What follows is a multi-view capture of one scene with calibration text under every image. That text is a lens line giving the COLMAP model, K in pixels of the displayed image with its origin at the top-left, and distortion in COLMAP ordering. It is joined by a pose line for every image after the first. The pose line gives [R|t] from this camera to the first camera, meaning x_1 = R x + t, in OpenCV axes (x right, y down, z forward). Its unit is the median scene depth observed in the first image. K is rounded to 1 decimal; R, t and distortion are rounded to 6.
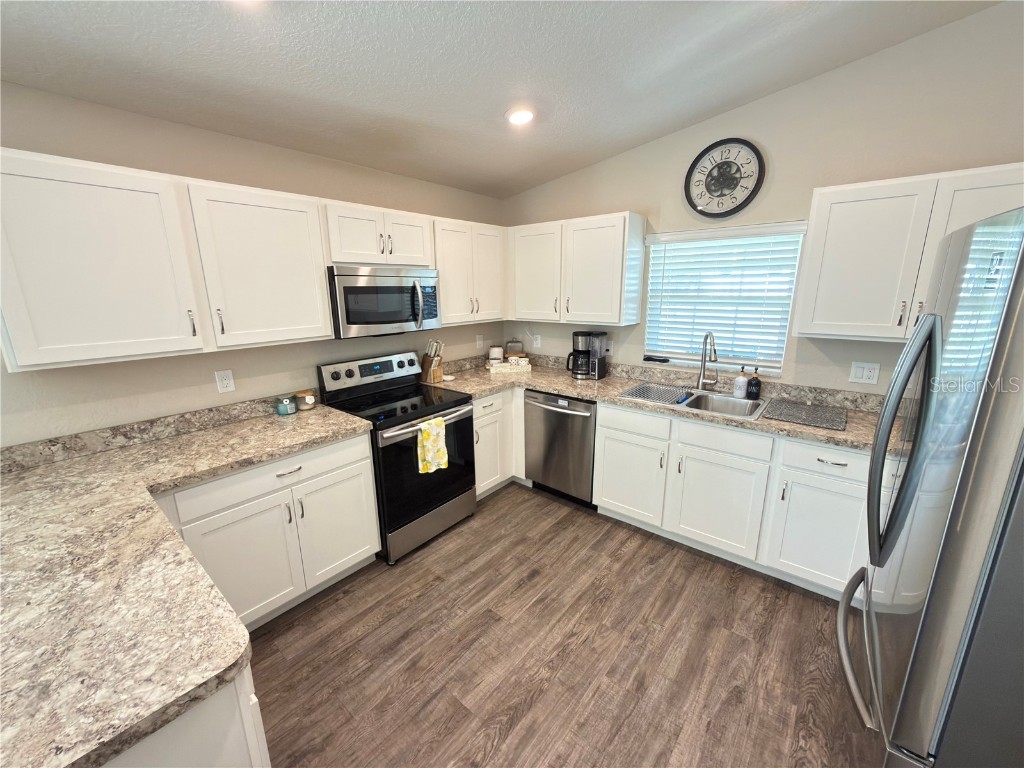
lens RADIAL K [[408.8, 0, 511.9], [0, 408.8, 384.7], [0, 0, 1]] dist [0.003329, -0.000173]
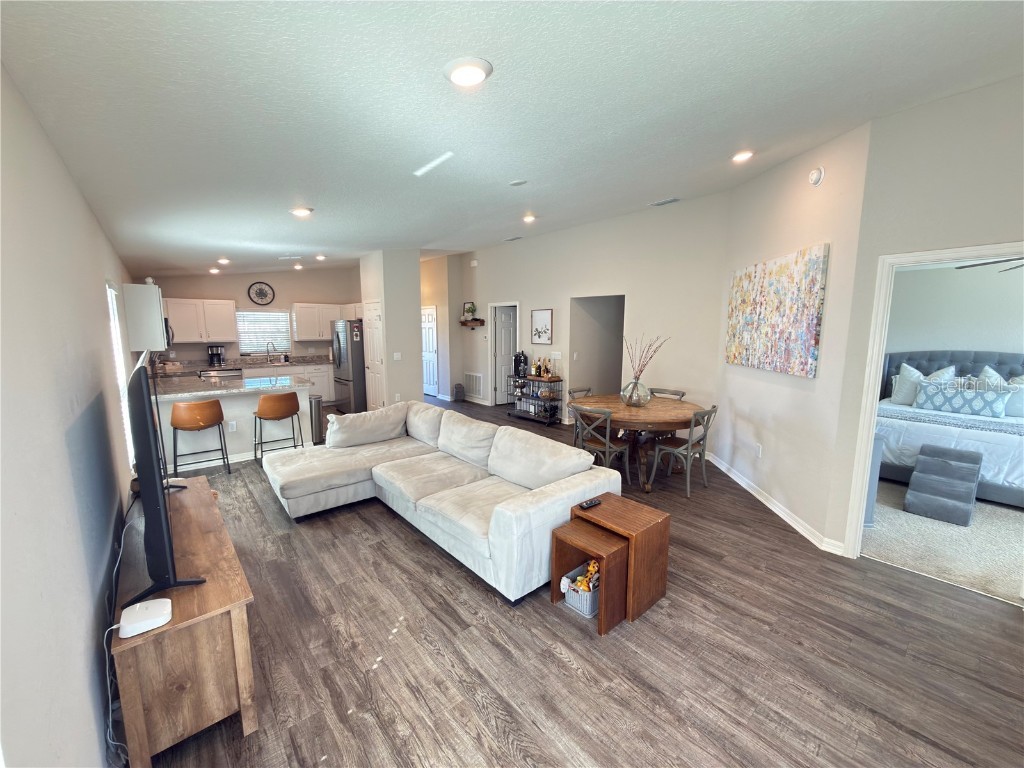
lens RADIAL K [[407.6, 0, 514.8], [0, 407.6, 385.3], [0, 0, 1]] dist [0.001784, -0.000082]
pose [[0.160638, -0.127935, 0.978687, -2.315605], [0.229103, 0.969315, 0.089106, 0.342191], [-0.960056, 0.209907, 0.185019, -1.285319]]
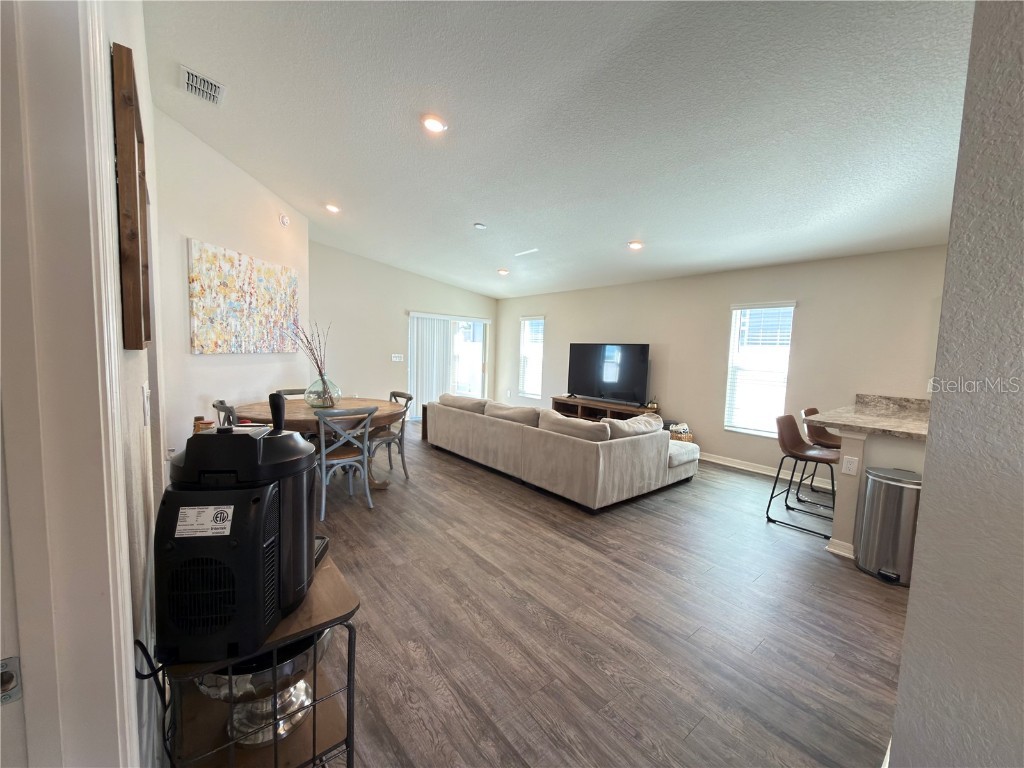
lens RADIAL K [[407.6, 0, 514.8], [0, 407.6, 385.3], [0, 0, 1]] dist [0.001784, -0.000082]
pose [[-0.179189, 0.091139, -0.979584, 0.902303], [-0.262837, 0.955073, 0.136938, 0.235425], [0.948055, 0.282008, -0.147184, -0.560272]]
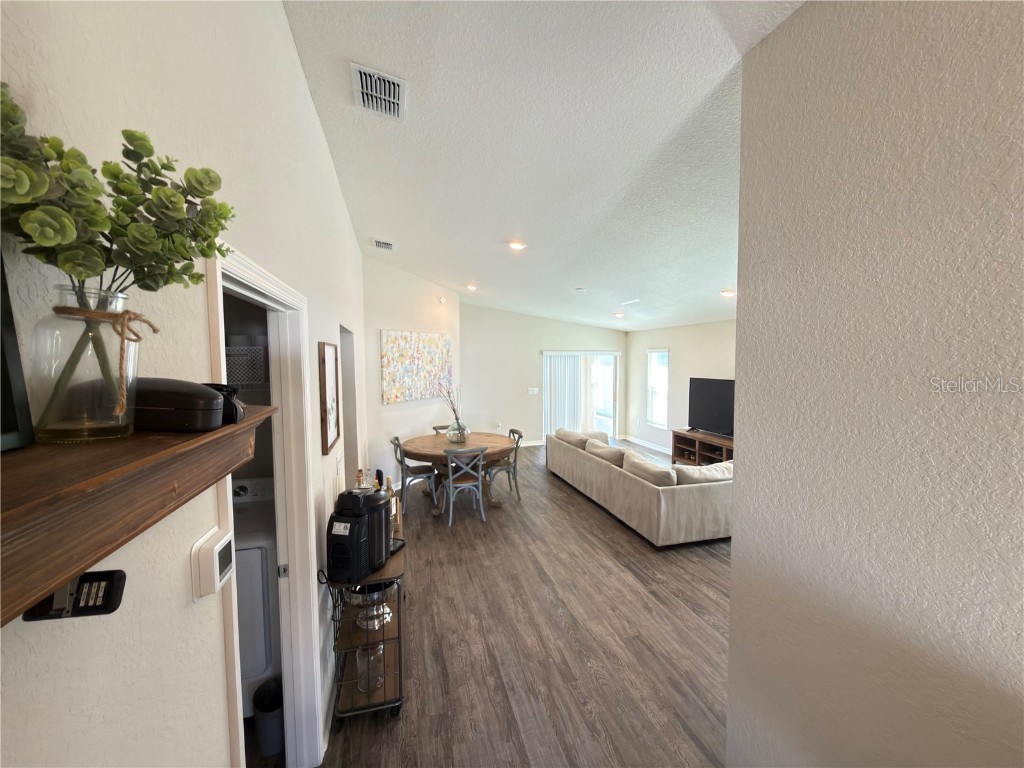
lens RADIAL K [[410.7, 0, 513.3], [0, 410.7, 386.6], [0, 0, 1]] dist [-0.000342, -0.000281]
pose [[-0.561430, 0.073538, -0.824250, 1.104066], [-0.182499, 0.960517, 0.210003, -0.059746], [0.807150, 0.268327, -0.525843, -0.178947]]
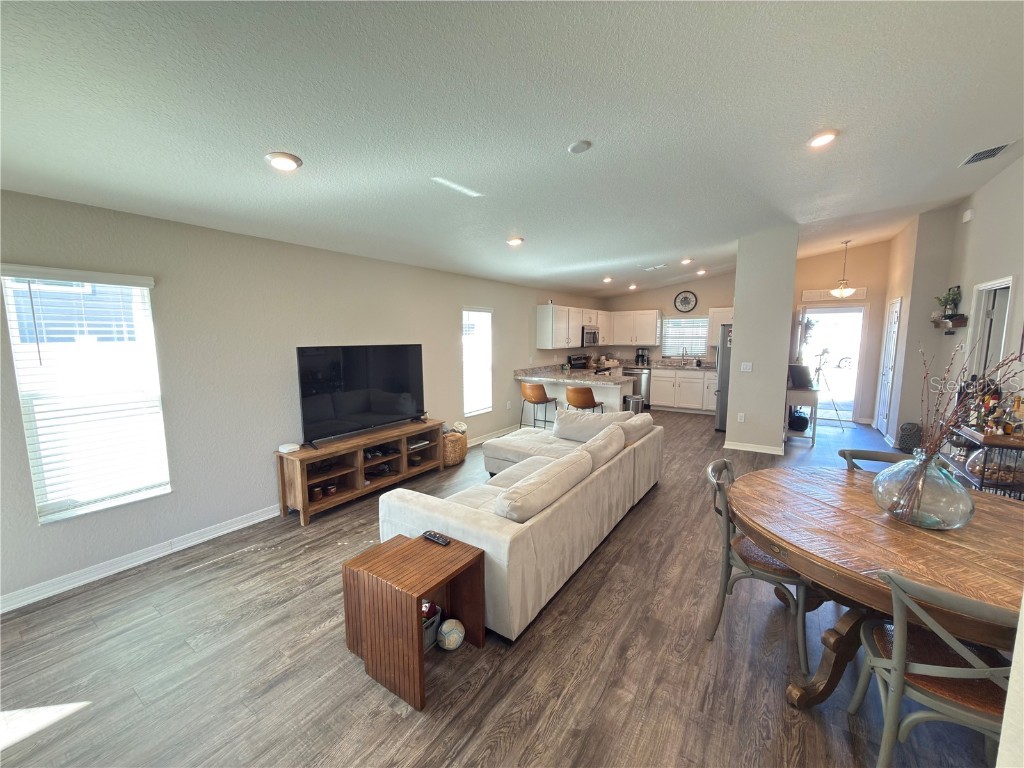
lens RADIAL K [[408.8, 0, 511.9], [0, 408.8, 384.7], [0, 0, 1]] dist [0.003329, -0.000173]
pose [[0.995199, -0.005004, 0.097746, -1.245850], [0.016410, 0.993086, -0.116237, 0.546908], [-0.096488, 0.117283, 0.988400, -2.120112]]
